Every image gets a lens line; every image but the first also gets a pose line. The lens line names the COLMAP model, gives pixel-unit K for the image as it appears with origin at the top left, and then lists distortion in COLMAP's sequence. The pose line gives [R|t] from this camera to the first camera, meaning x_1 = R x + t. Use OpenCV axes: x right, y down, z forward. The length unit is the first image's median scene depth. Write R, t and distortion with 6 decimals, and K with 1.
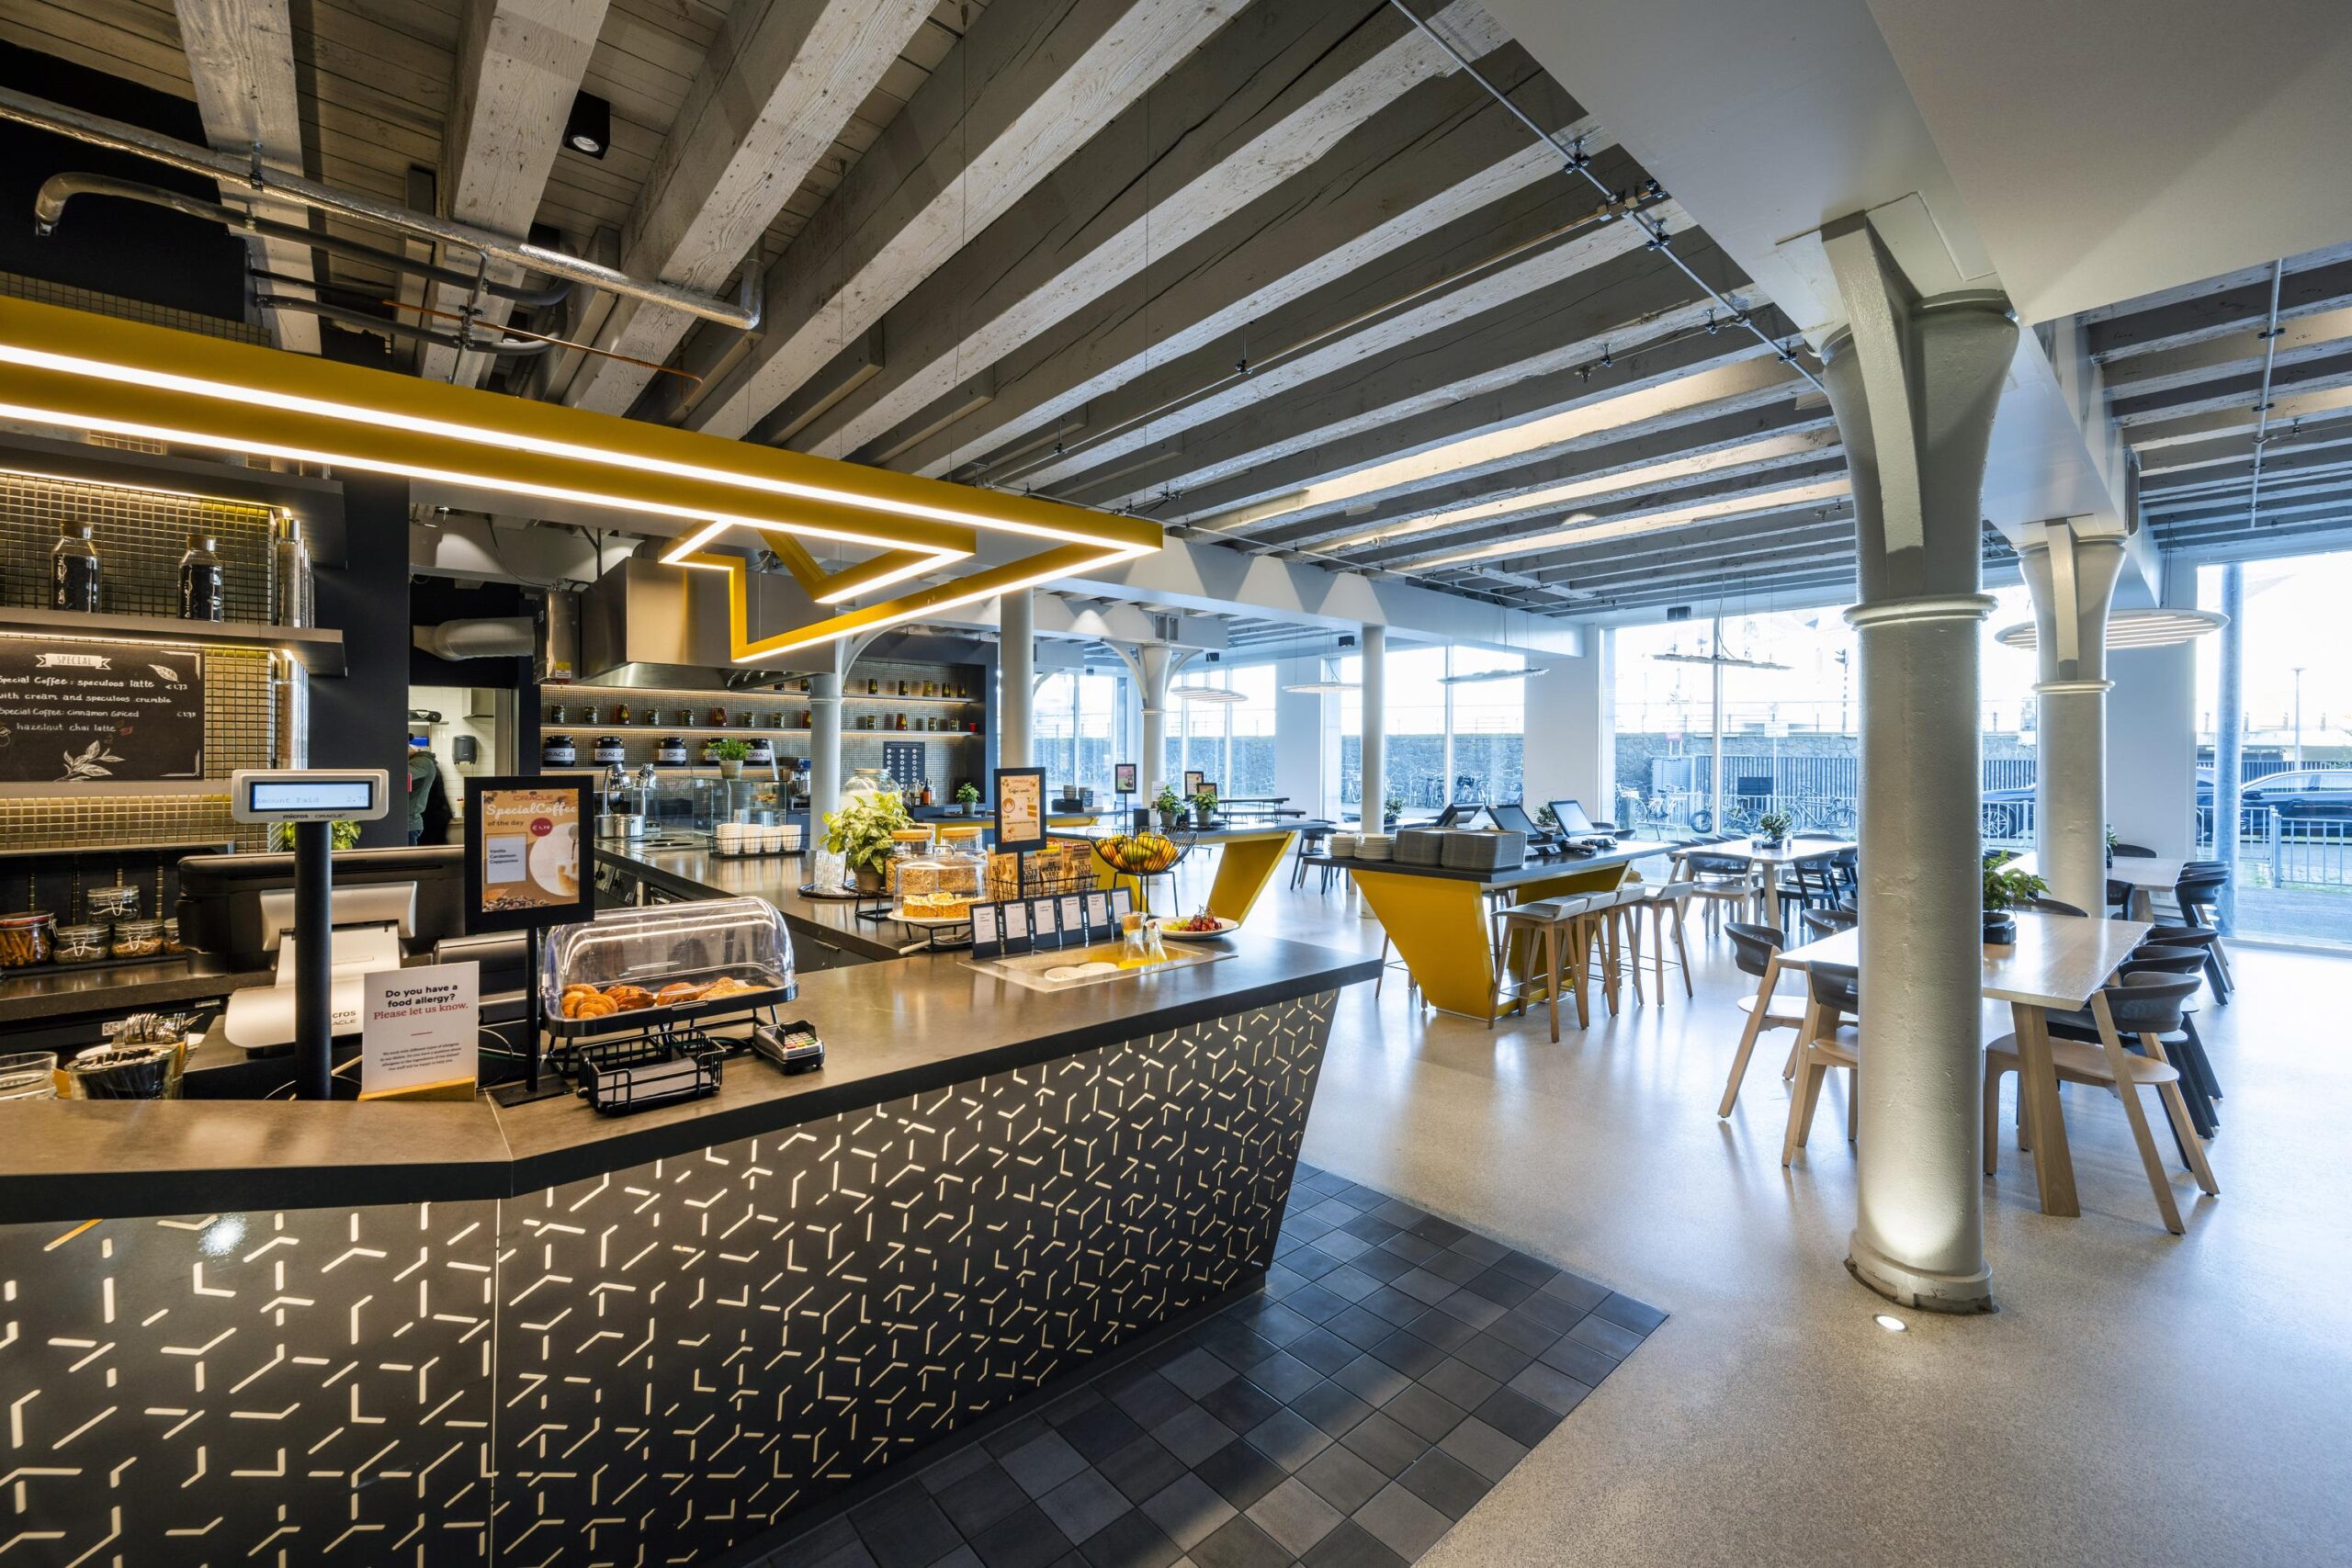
lens RADIAL K [[936.9, 0, 1176.0], [0, 936.9, 784.0], [0, 0, 1]] dist [-0.002150, -0.000334]
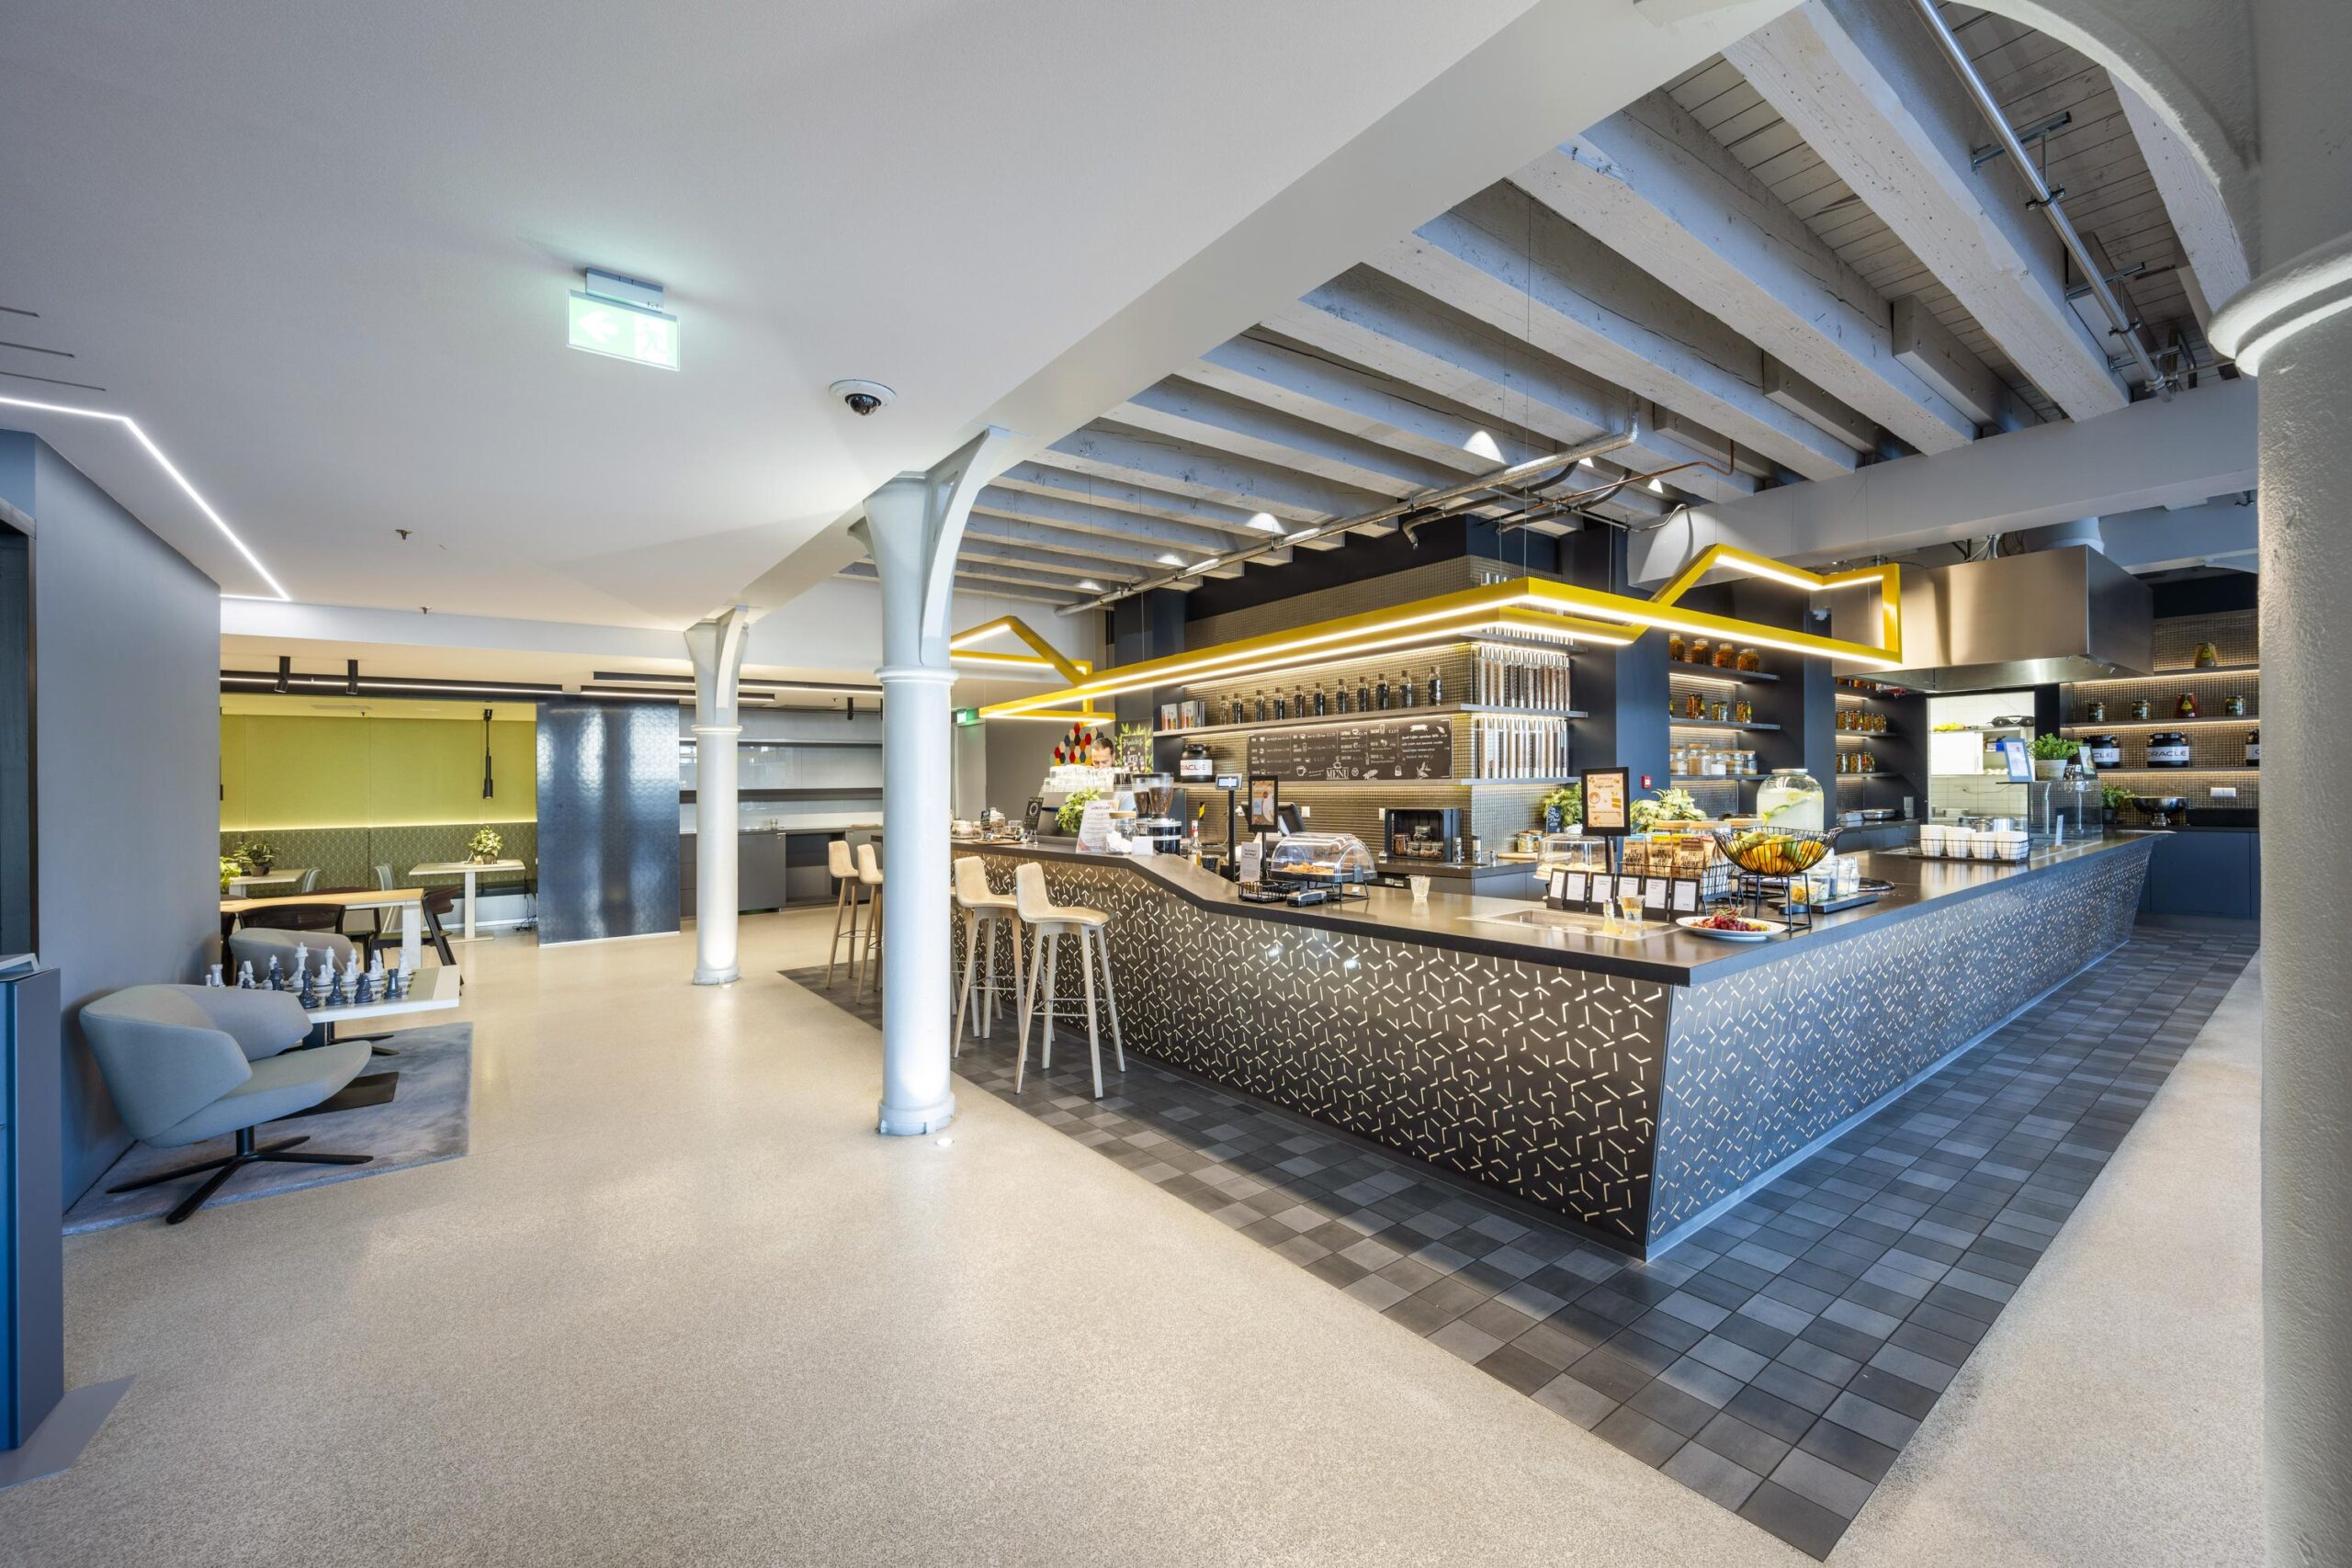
lens RADIAL K [[928.6, 0, 1176.0], [0, 928.6, 784.0], [0, 0, 1]] dist [0.001305, 0.000034]
pose [[-0.066351, 0.003949, -0.997789, 1.119941], [-0.008689, 0.999952, 0.004535, 0.003240], [0.997759, 0.008971, -0.066313, 0.521611]]
